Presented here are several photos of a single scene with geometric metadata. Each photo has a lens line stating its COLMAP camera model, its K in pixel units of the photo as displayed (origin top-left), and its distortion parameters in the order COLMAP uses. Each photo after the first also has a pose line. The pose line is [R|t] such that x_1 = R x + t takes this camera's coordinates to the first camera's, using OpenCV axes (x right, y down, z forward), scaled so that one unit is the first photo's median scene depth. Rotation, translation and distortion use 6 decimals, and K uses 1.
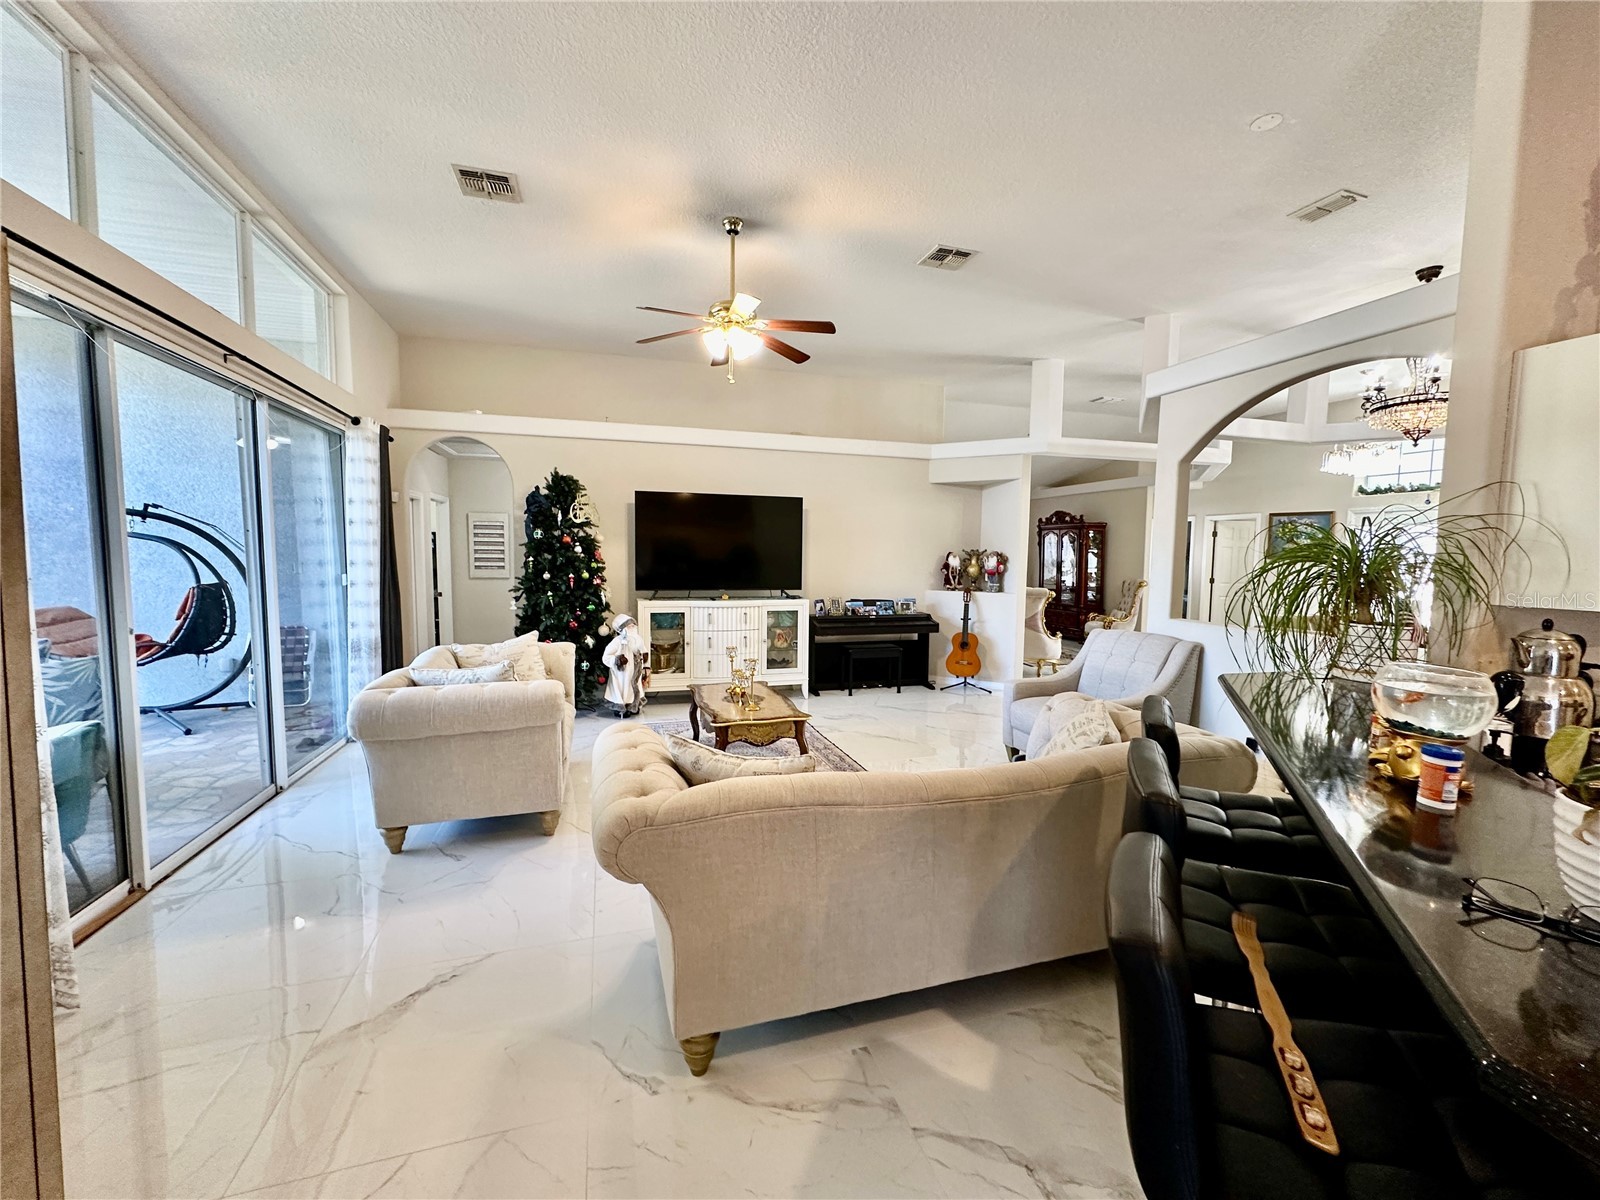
lens RADIAL K [[634.5, 0, 800.0], [0, 634.5, 600.0], [0, 0, 1]] dist [-0.000170, 0.000044]
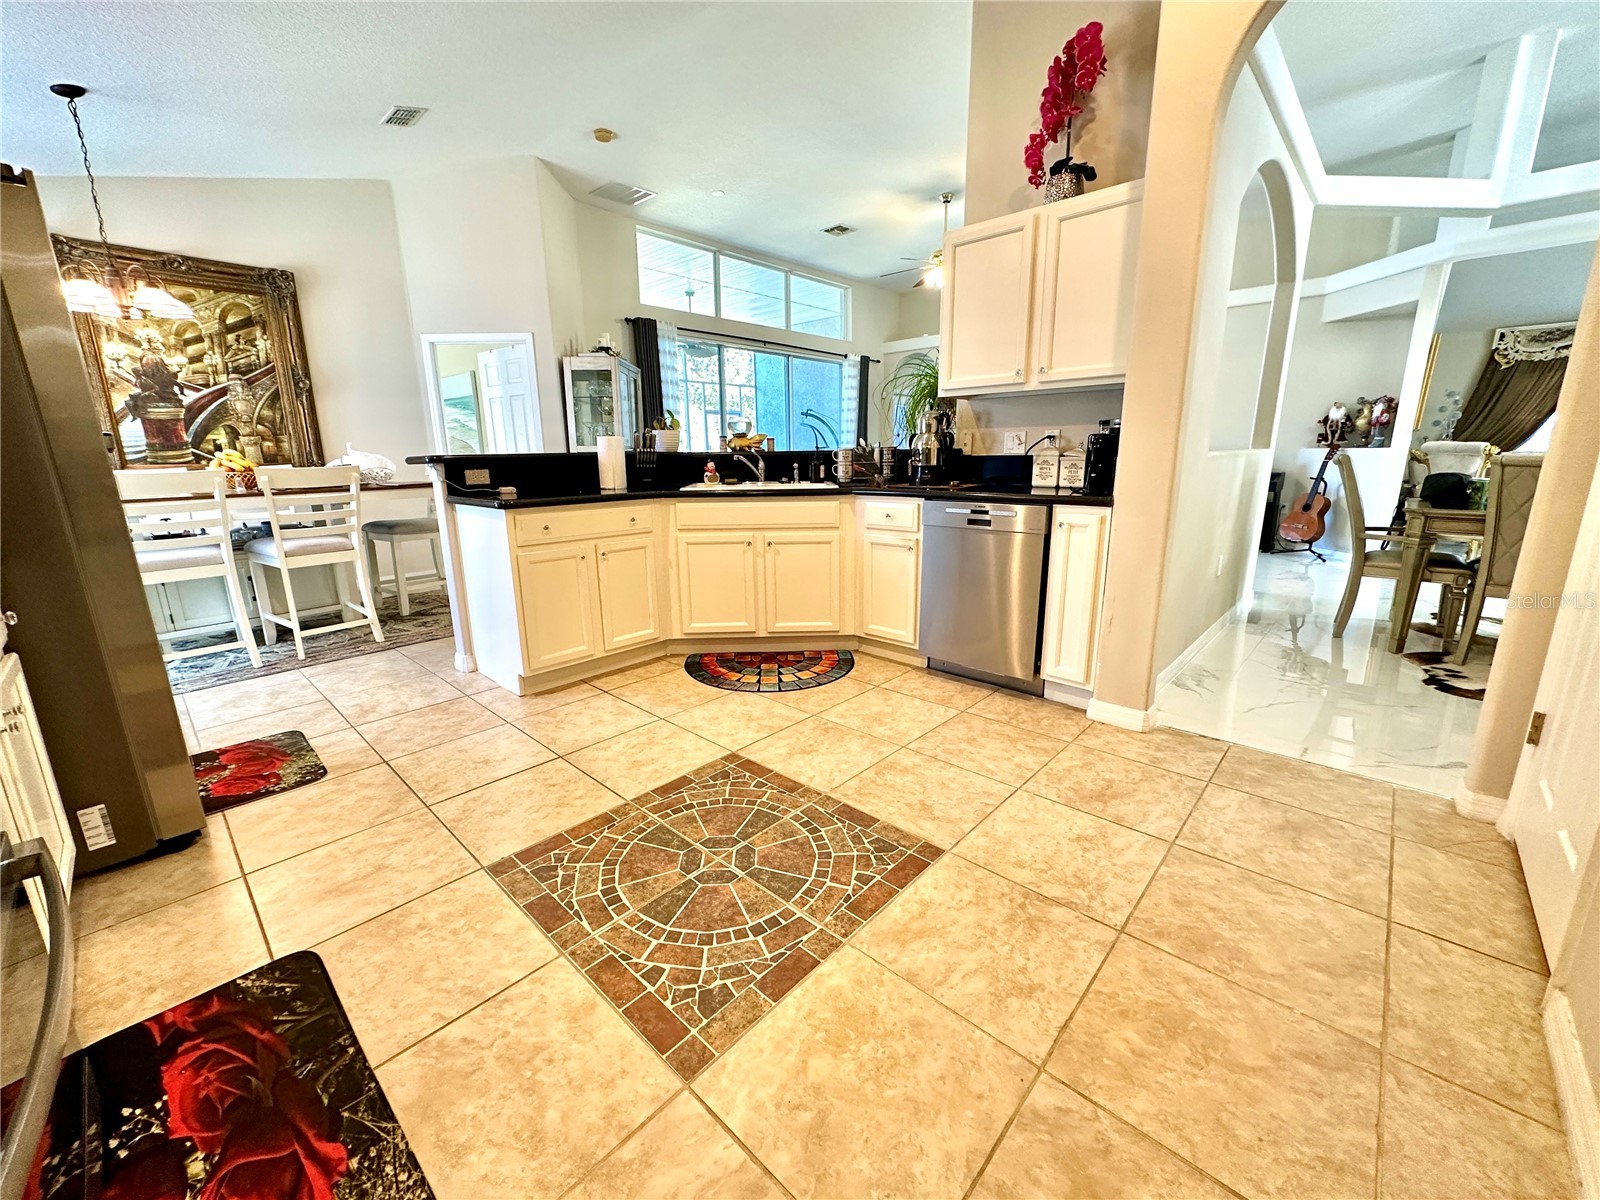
lens RADIAL K [[634.5, 0, 800.0], [0, 634.5, 600.0], [0, 0, 1]] dist [-0.000170, 0.000044]
pose [[0.497073, 0.180930, -0.848636, 0.879487], [-0.052112, 0.982479, 0.178941, 0.097771], [0.866143, -0.044722, 0.497792, -0.112774]]
